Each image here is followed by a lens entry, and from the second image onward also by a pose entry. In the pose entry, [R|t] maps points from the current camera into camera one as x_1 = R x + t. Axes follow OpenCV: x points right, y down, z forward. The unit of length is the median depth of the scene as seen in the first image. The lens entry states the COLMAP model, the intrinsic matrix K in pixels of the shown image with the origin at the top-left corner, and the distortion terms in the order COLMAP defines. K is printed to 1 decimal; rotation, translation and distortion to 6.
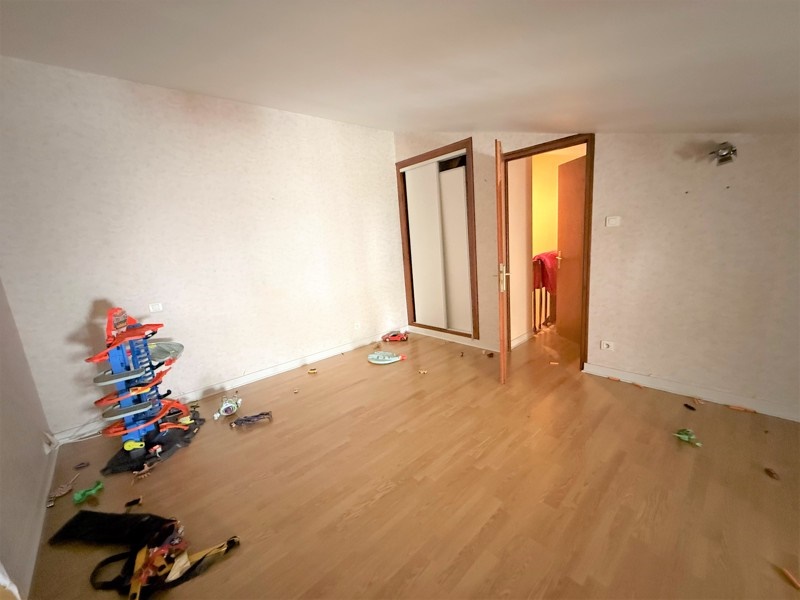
lens RADIAL K [[316.2, 0, 399.9], [0, 316.2, 299.2], [0, 0, 1]] dist [0.001275, -0.000037]
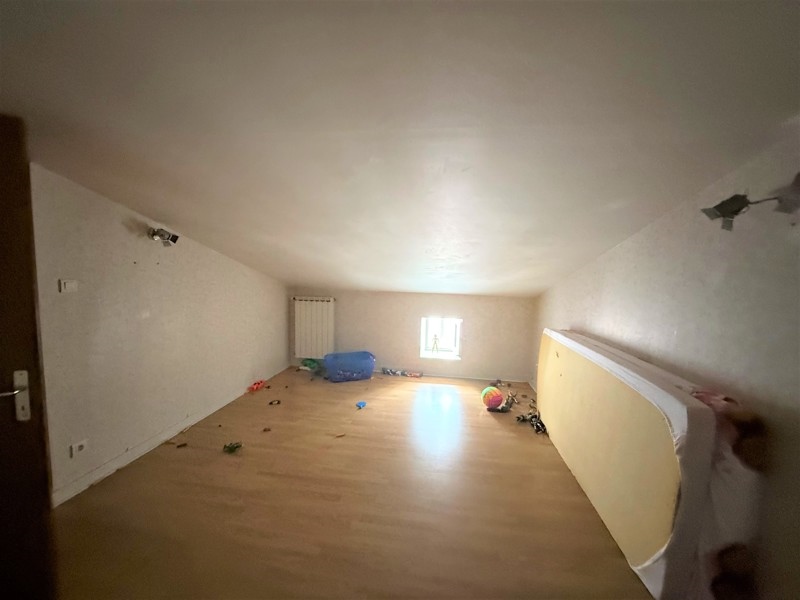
lens RADIAL K [[316.2, 0, 399.6], [0, 316.2, 302.1], [0, 0, 1]] dist [0.001275, -0.000037]
pose [[-0.630200, -0.023532, 0.776076, -0.441814], [0.154677, 0.975701, 0.155188, -0.206671], [-0.760870, 0.217841, -0.611247, 0.883838]]
